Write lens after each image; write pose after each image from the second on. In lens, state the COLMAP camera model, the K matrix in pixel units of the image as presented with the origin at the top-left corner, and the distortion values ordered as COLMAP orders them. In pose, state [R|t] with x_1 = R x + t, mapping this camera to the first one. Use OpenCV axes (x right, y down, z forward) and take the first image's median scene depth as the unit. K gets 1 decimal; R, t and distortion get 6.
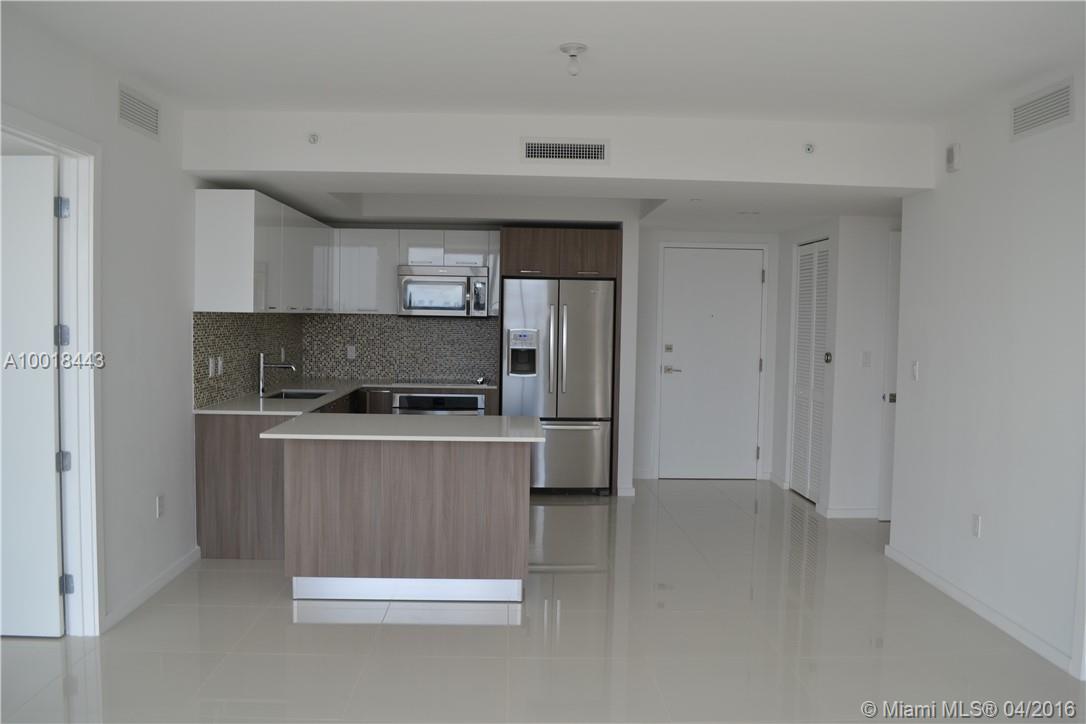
lens RADIAL K [[867.9, 0, 542.6], [0, 867.9, 359.4], [0, 0, 1]] dist [-0.071989, 0.018102]
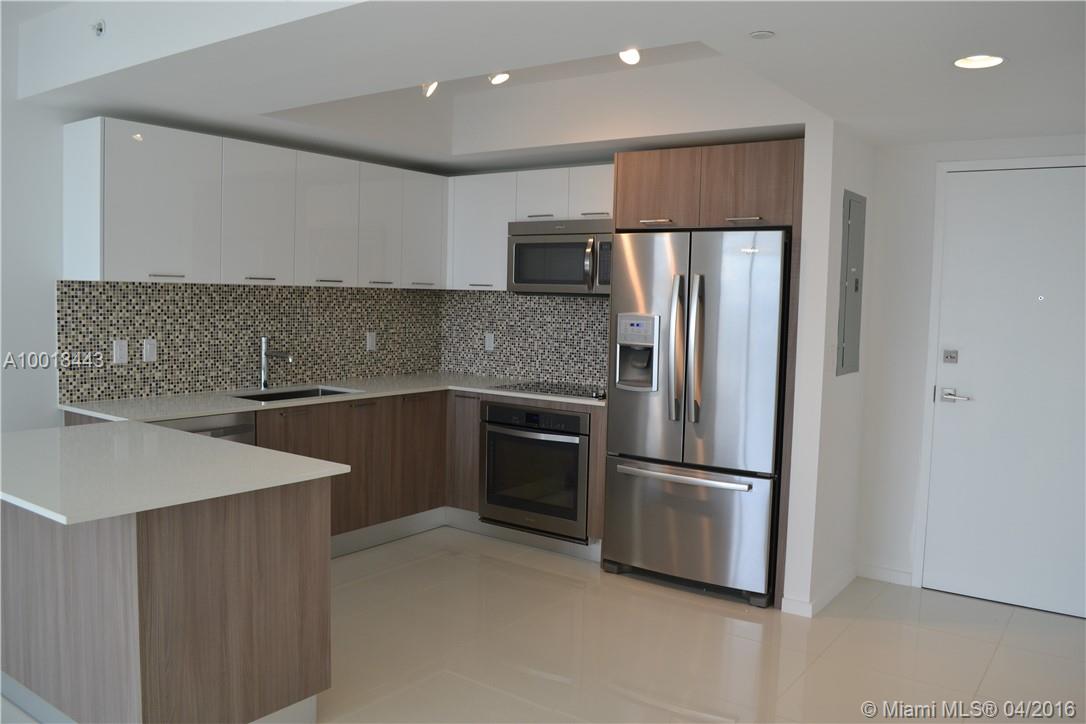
lens RADIAL K [[867.9, 0, 541.9], [0, 867.9, 357.6], [0, 0, 1]] dist [-0.071989, 0.018102]
pose [[0.790792, 0.047609, -0.610231, 0.285573], [-0.042212, 0.998839, 0.023226, -0.014408], [0.610628, 0.007392, 0.791883, 0.438004]]
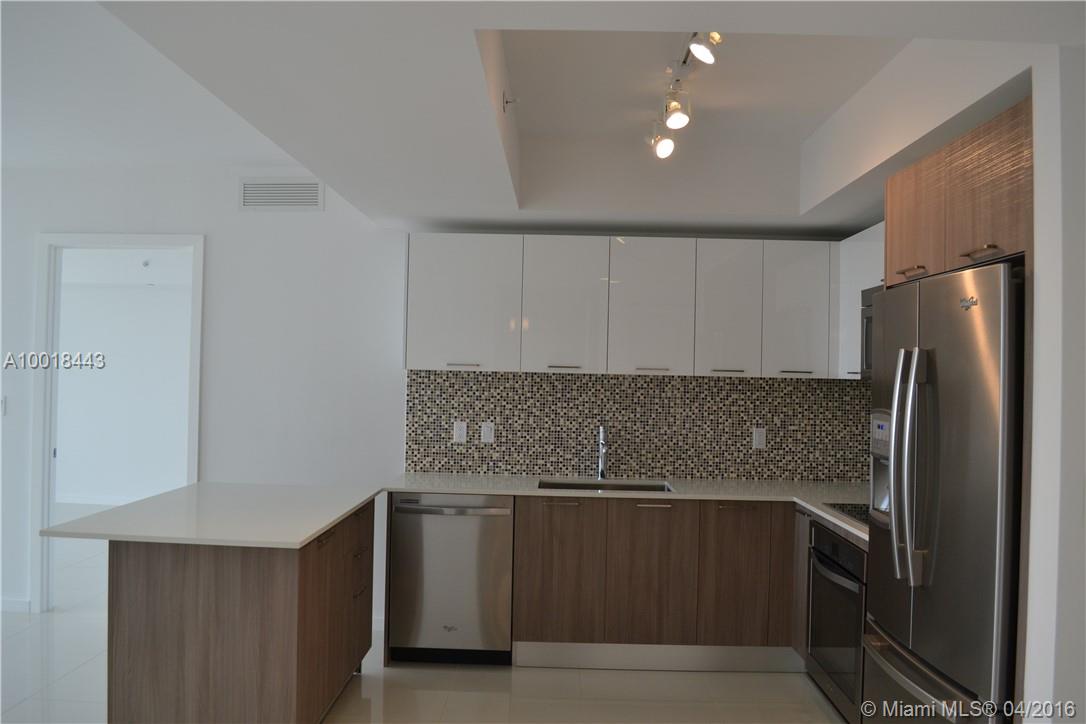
lens RADIAL K [[867.9, 0, 544.3], [0, 867.9, 362.3], [0, 0, 1]] dist [-0.071989, 0.018102]
pose [[-0.055178, -0.032683, -0.997941, 0.370593], [-0.072940, 0.996926, -0.028617, -0.031467], [0.995809, 0.071211, -0.057392, 0.807541]]
